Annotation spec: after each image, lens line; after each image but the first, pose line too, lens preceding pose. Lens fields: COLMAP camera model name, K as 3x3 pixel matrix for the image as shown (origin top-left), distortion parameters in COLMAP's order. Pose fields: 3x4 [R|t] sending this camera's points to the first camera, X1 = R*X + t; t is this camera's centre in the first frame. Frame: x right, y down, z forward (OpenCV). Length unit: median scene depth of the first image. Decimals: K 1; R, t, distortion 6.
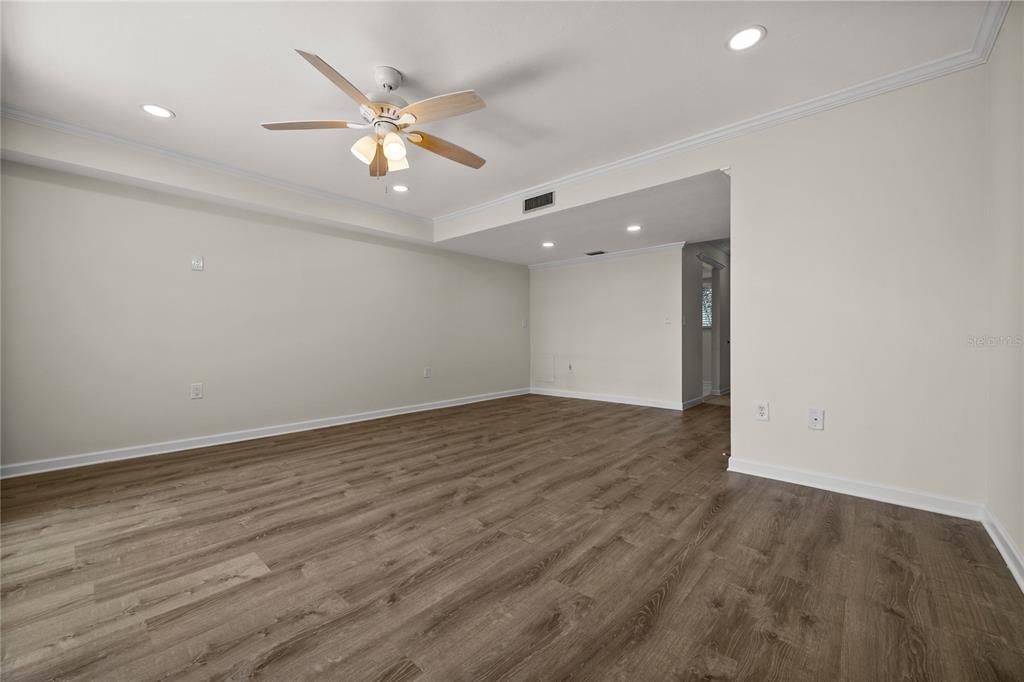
lens RADIAL K [[403.0, 0, 510.9], [0, 403.0, 338.5], [0, 0, 1]] dist [-0.001271, 0.000151]
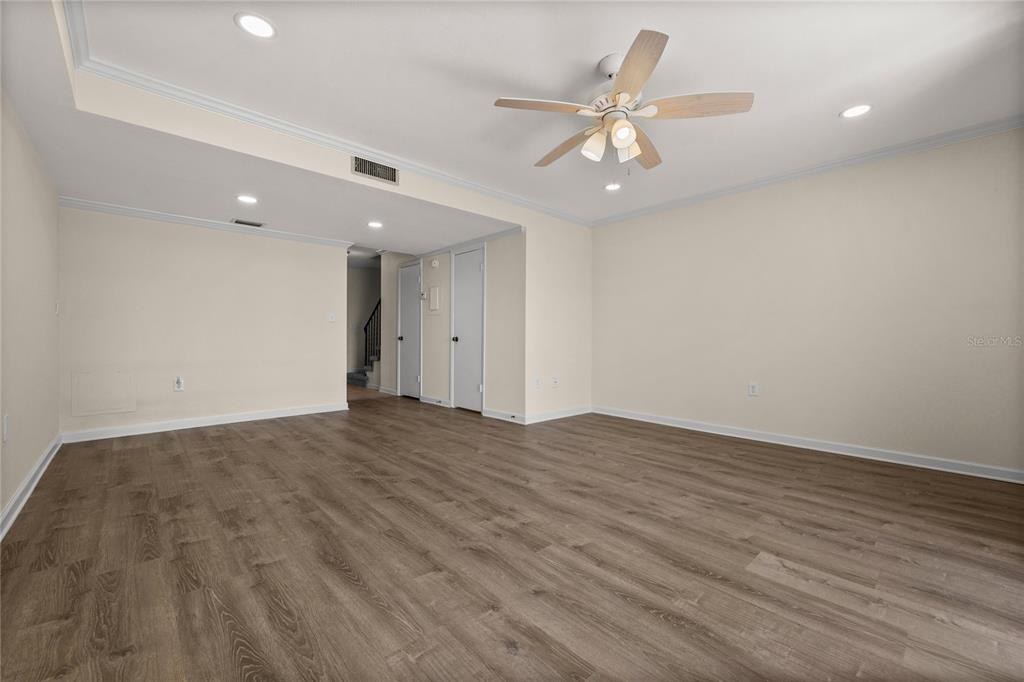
lens RADIAL K [[411.2, 0, 512.0], [0, 411.2, 341.0], [0, 0, 1]] dist [-0.000209, 0.000112]
pose [[0.091213, -0.006975, 0.995807, -1.276552], [-0.003138, 0.999968, 0.007291, -0.003779], [-0.995826, -0.003790, 0.091188, 1.135203]]
